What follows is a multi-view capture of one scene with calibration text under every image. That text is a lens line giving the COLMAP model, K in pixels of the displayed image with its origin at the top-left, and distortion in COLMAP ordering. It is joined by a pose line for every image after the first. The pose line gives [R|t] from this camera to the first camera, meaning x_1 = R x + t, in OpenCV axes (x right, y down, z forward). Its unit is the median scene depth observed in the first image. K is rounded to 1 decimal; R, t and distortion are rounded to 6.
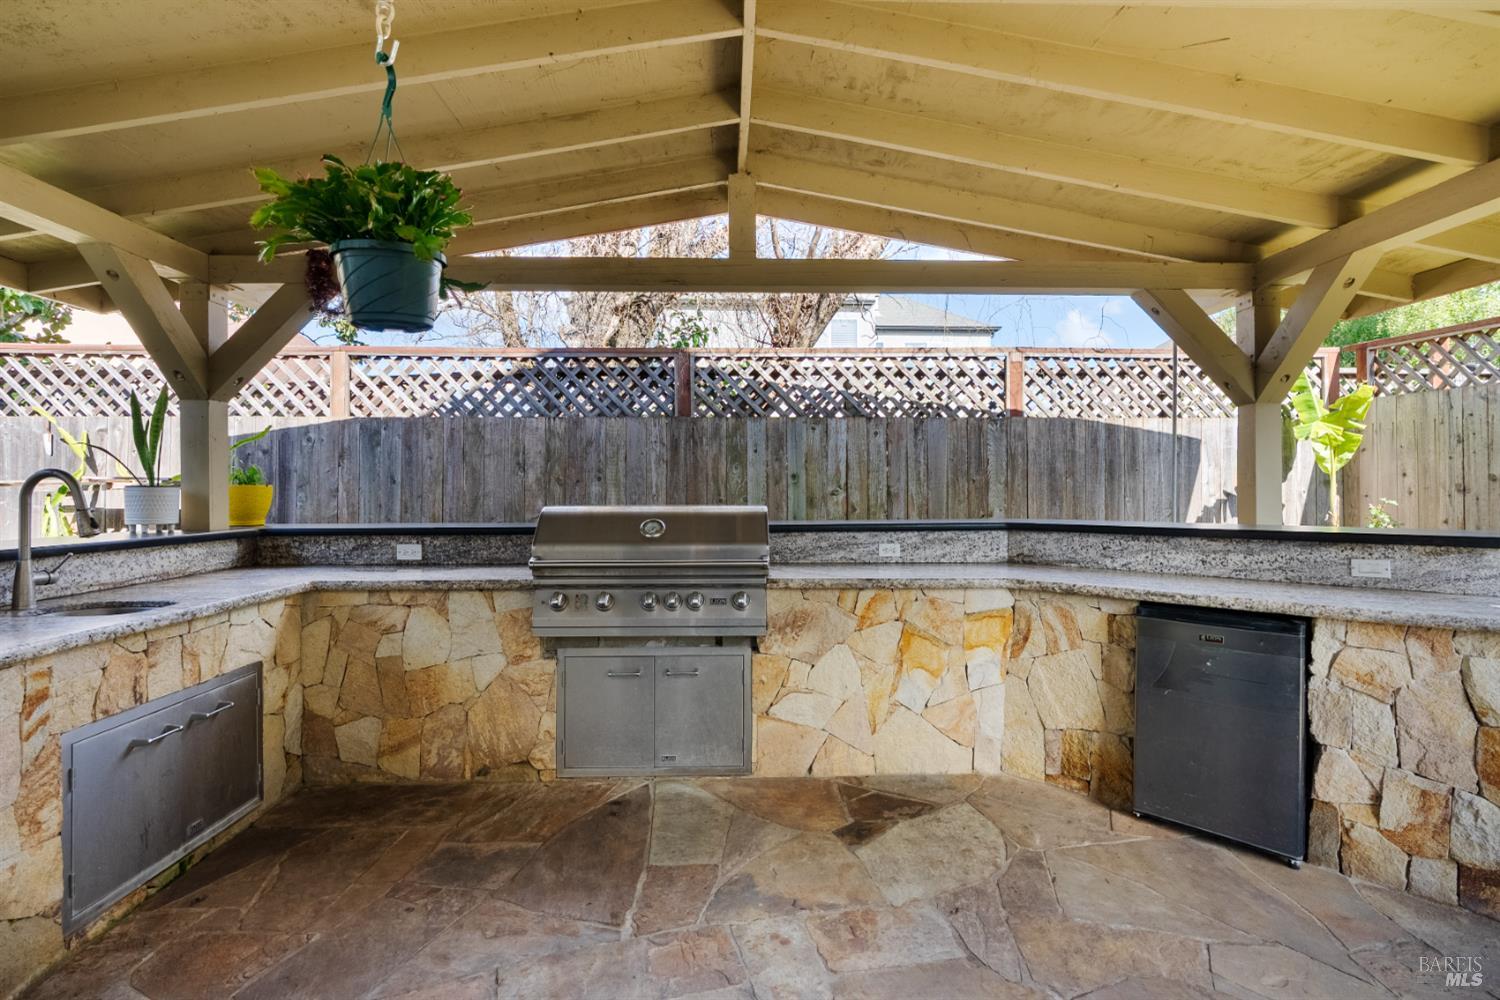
lens RADIAL K [[682.3, 0, 757.6], [0, 682.3, 482.7], [0, 0, 1]] dist [-0.009797, 0.003641]
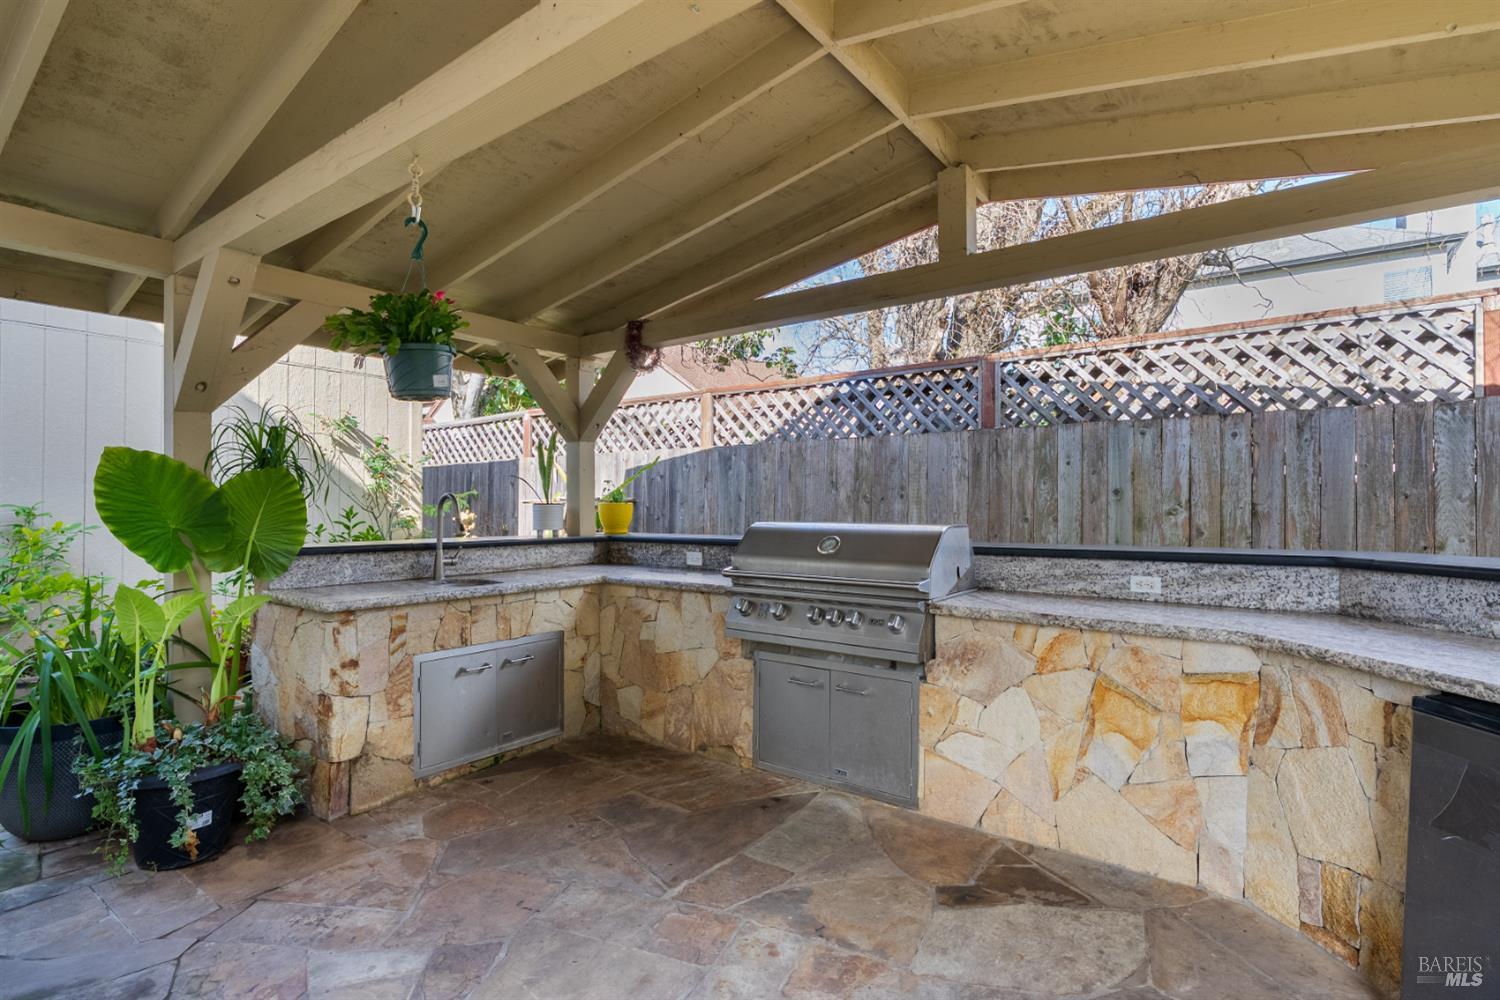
lens RADIAL K [[712.4, 0, 777.3], [0, 712.4, 496.1], [0, 0, 1]] dist [-0.013085, 0.008018]
pose [[0.794441, -0.005986, -0.607312, 0.429281], [0.003433, 0.999980, -0.005365, -0.001729], [0.607332, 0.002178, 0.794445, 0.098618]]
